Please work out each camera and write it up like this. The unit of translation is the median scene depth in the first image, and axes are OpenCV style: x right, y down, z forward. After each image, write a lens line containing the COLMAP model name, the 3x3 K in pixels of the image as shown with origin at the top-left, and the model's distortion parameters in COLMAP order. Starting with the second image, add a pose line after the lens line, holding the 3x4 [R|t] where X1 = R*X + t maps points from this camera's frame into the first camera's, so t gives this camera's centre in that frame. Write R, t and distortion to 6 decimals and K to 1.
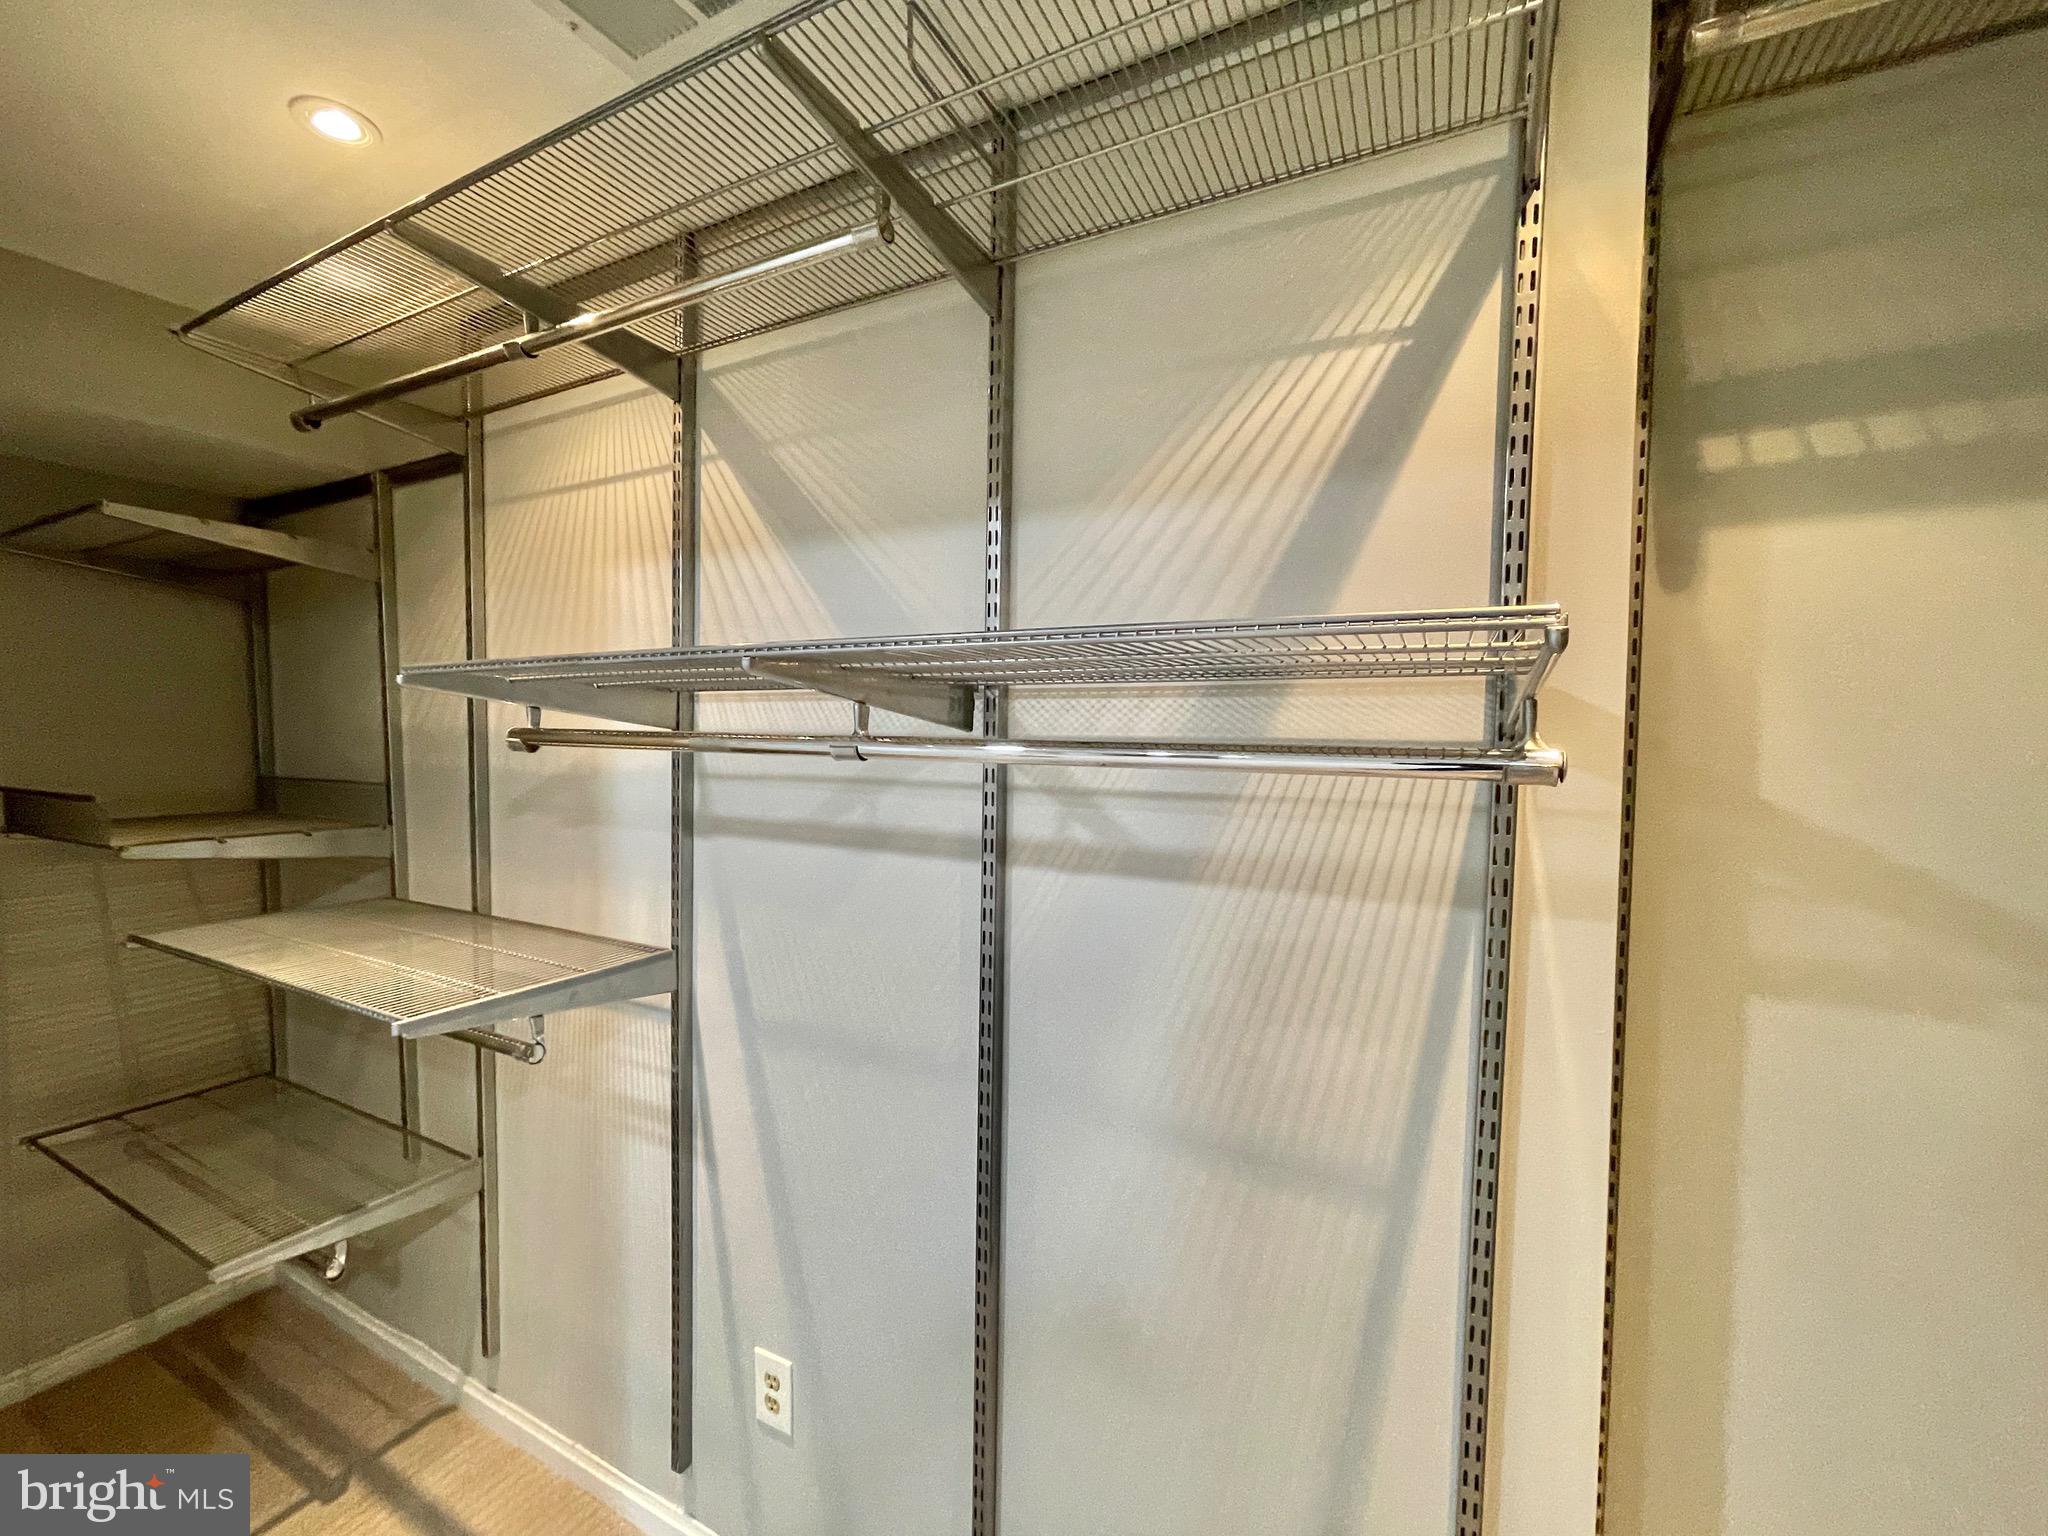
lens RADIAL K [[821.3, 0, 1023.4], [0, 821.3, 771.2], [0, 0, 1]] dist [-0.001037, 0.000175]
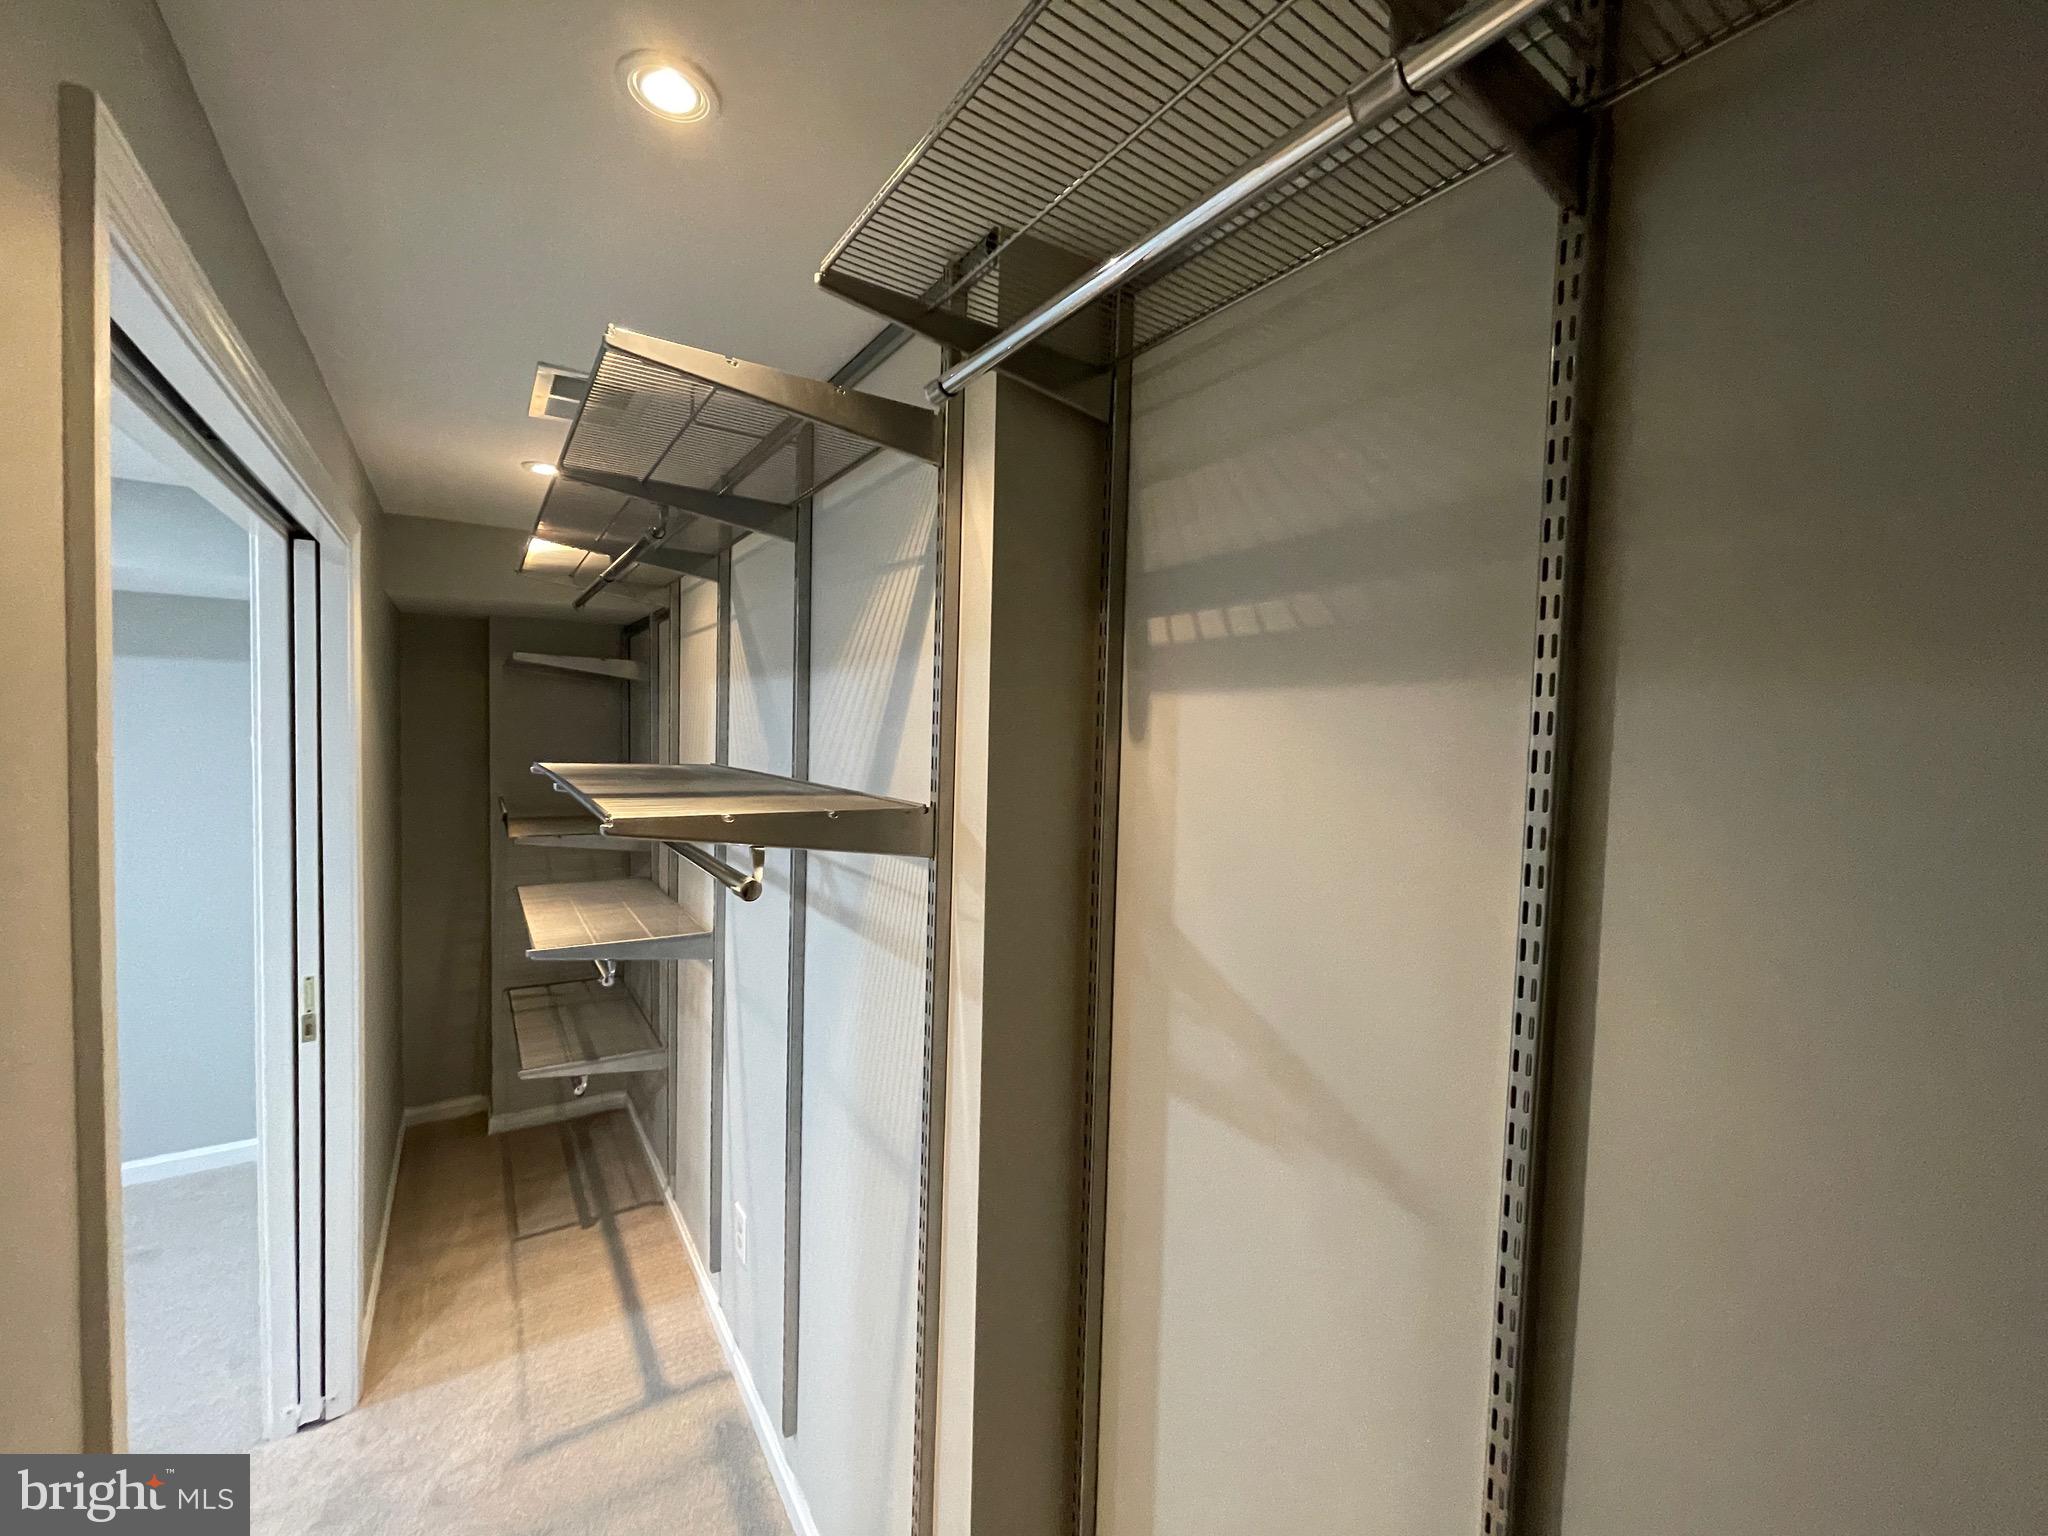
lens RADIAL K [[821.3, 0, 1021.0], [0, 821.3, 767.5], [0, 0, 1]] dist [-0.001037, 0.000175]
pose [[0.874463, 0.038137, -0.483590, 0.754807], [-0.043283, 0.999063, 0.000521, -0.109806], [0.483157, 0.020476, 0.875294, -0.077441]]
